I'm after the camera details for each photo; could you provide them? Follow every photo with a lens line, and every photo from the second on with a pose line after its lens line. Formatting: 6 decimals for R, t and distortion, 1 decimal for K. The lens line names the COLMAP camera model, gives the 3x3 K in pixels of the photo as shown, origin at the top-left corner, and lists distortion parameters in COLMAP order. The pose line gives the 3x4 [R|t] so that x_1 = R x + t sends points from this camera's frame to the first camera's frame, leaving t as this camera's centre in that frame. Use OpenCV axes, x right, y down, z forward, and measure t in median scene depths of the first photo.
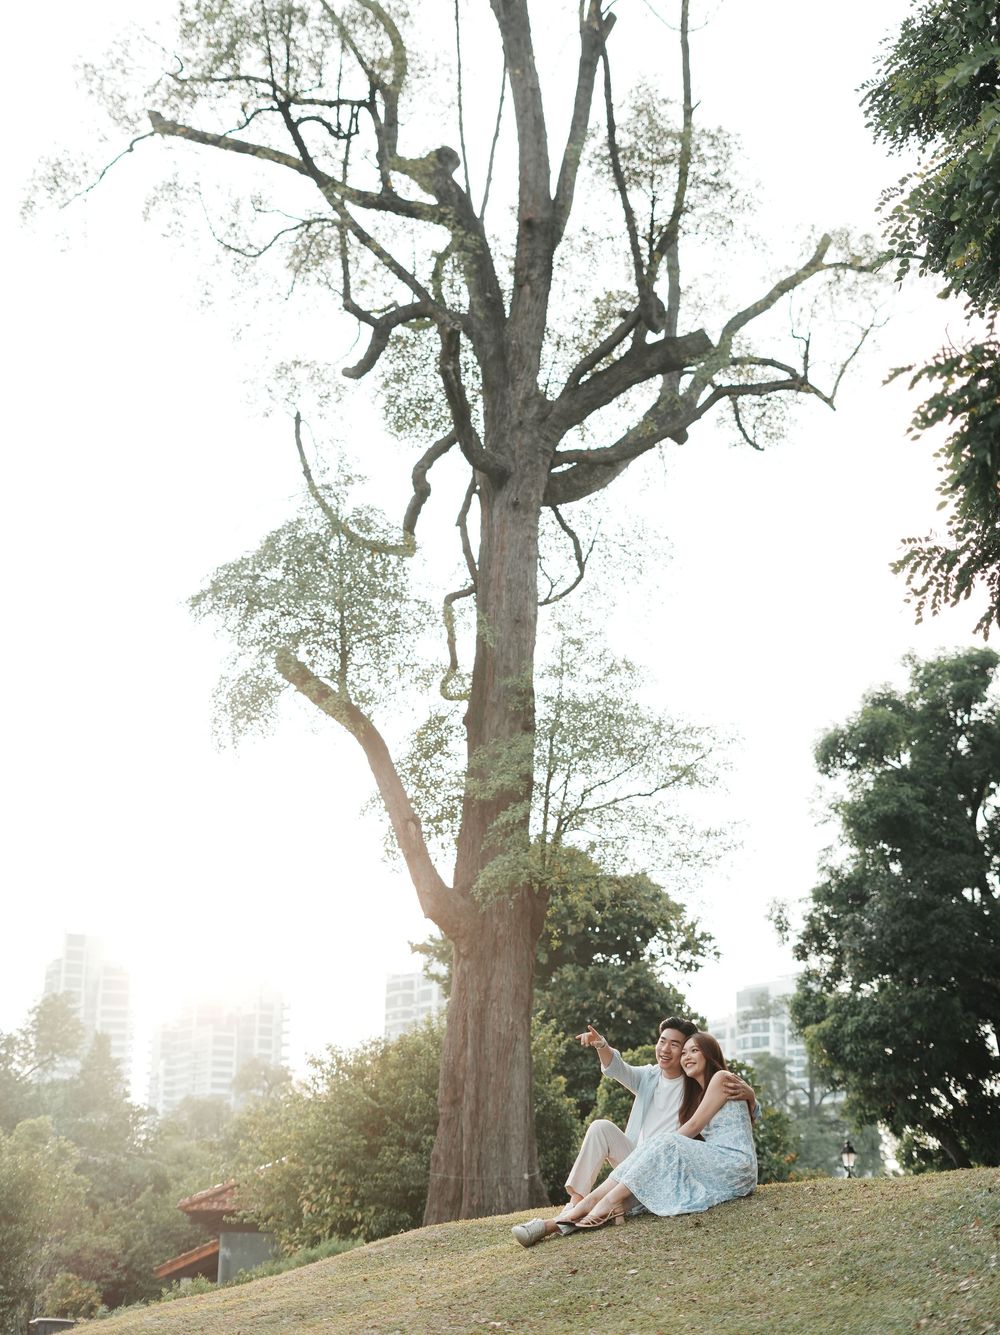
lens RADIAL K [[2213.8, 0, 500.0], [0, 2213.8, 667.5], [0, 0, 1]] dist [-0.003180, 0.050534]
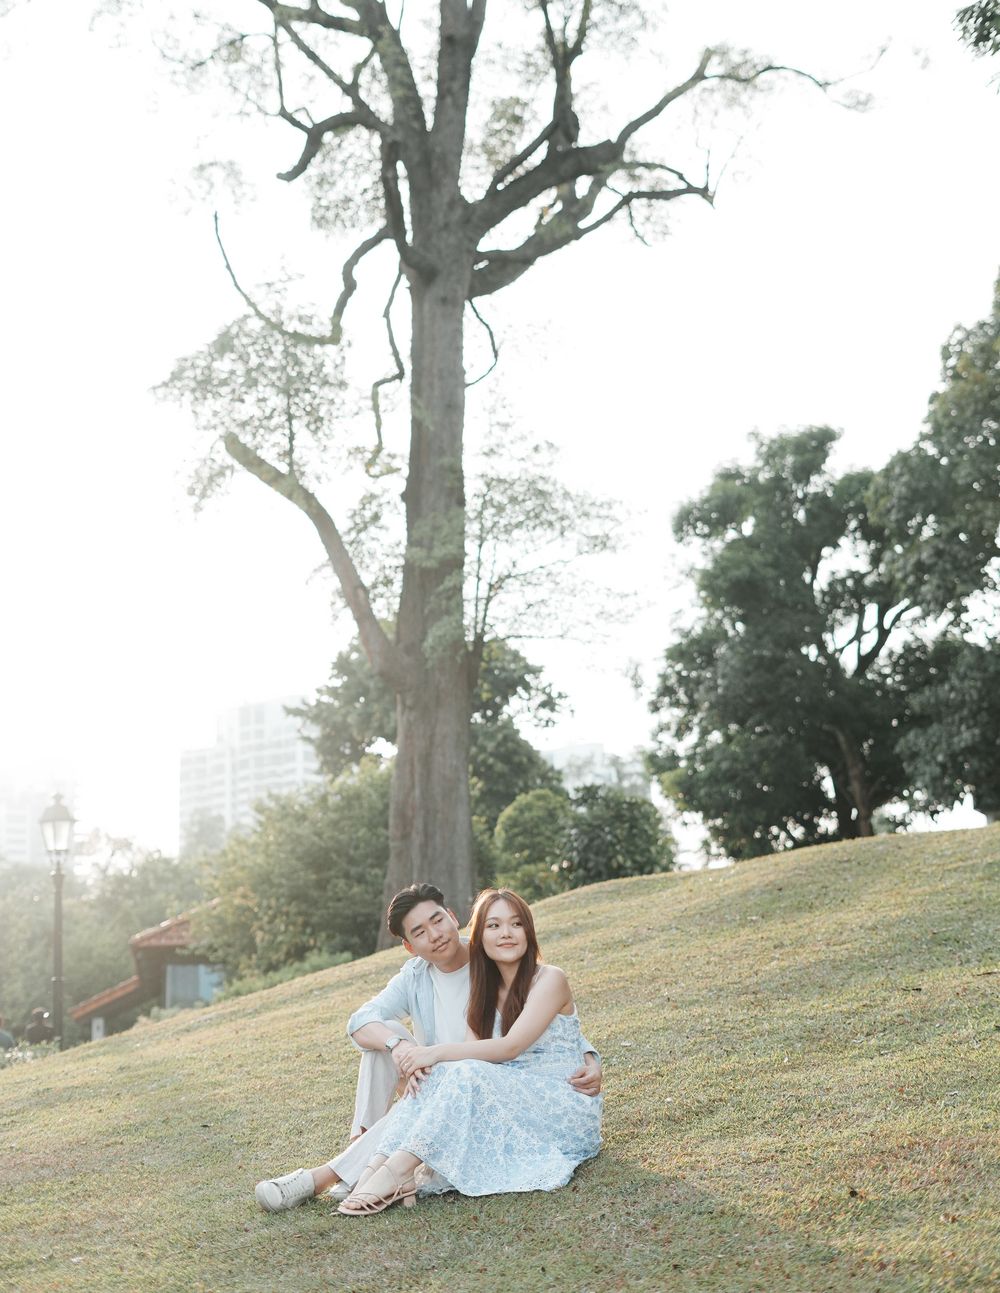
lens RADIAL K [[2217.8, 0, 498.2], [0, 2217.8, 609.7], [0, 0, 1]] dist [0.002208, -0.003263]
pose [[0.994192, -0.016650, 0.106327, -0.080604], [0.008614, 0.997102, 0.075588, -0.002882], [-0.107277, -0.074233, 0.991454, -0.100426]]
